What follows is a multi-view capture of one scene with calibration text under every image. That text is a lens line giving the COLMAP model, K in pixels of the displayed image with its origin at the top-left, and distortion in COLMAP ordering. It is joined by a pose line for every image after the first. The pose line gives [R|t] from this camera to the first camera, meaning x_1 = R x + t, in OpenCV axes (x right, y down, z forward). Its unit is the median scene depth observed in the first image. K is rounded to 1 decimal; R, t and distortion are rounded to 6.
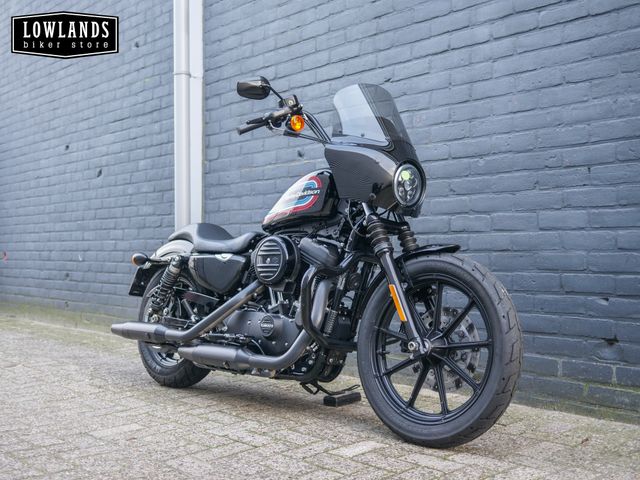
lens RADIAL K [[735.1, 0, 319.4], [0, 735.1, 241.3], [0, 0, 1]] dist [-0.007971, 0.000000]
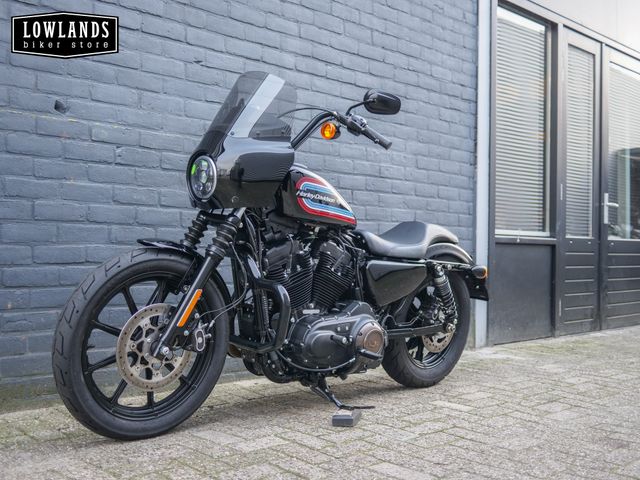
lens RADIAL K [[735.1, 0, 321.4], [0, 735.1, 238.9], [0, 0, 1]] dist [-0.007971, 0.000000]
pose [[-0.018530, 0.017494, 0.999675, -0.894023], [-0.031982, 0.999325, -0.018080, 0.016723], [-0.999317, -0.032306, -0.017958, 0.919179]]
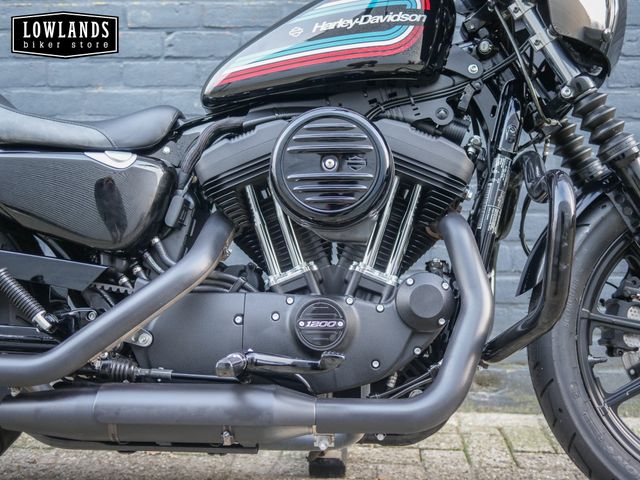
lens RADIAL K [[735.1, 0, 319.5], [0, 735.1, 239.9], [0, 0, 1]] dist [-0.007971, 0.000000]
pose [[0.740676, 0.001414, 0.671861, -0.301922], [-0.024889, 0.999369, 0.025334, 0.050094], [-0.671402, -0.035486, 0.740244, 0.608652]]
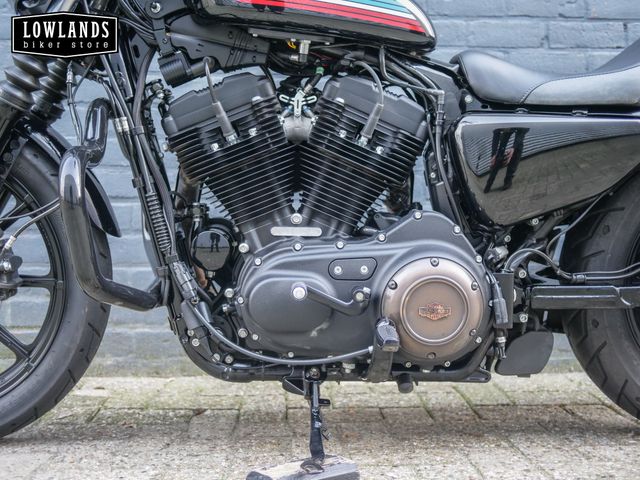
lens RADIAL K [[735.1, 0, 322.5], [0, 735.1, 240.3], [0, 0, 1]] dist [-0.007971, 0.000000]
pose [[0.642171, -0.007816, 0.766521, -0.313260], [-0.012427, 0.999710, 0.020605, 0.083961], [-0.766460, -0.022757, 0.641888, 0.648215]]
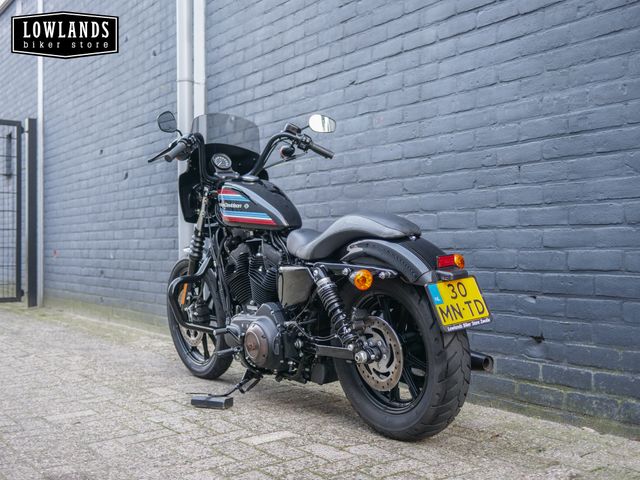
lens RADIAL K [[735.1, 0, 321.1], [0, 735.1, 240.9], [0, 0, 1]] dist [-0.007971, 0.000000]
pose [[0.992373, -0.004498, -0.123190, 0.188178], [0.005011, 0.999980, 0.003853, -0.002848], [0.123170, -0.004441, 0.992376, -0.026583]]
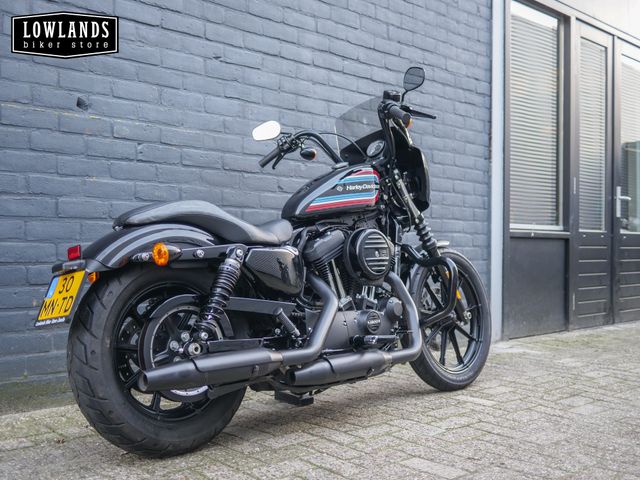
lens RADIAL K [[735.1, 0, 321.3], [0, 735.1, 240.8], [0, 0, 1]] dist [-0.007971, 0.000000]
pose [[-0.016092, 0.008635, 0.999833, -0.892241], [-0.025303, 0.999639, -0.009040, 0.016989], [-0.999550, -0.025444, -0.015868, 0.944871]]
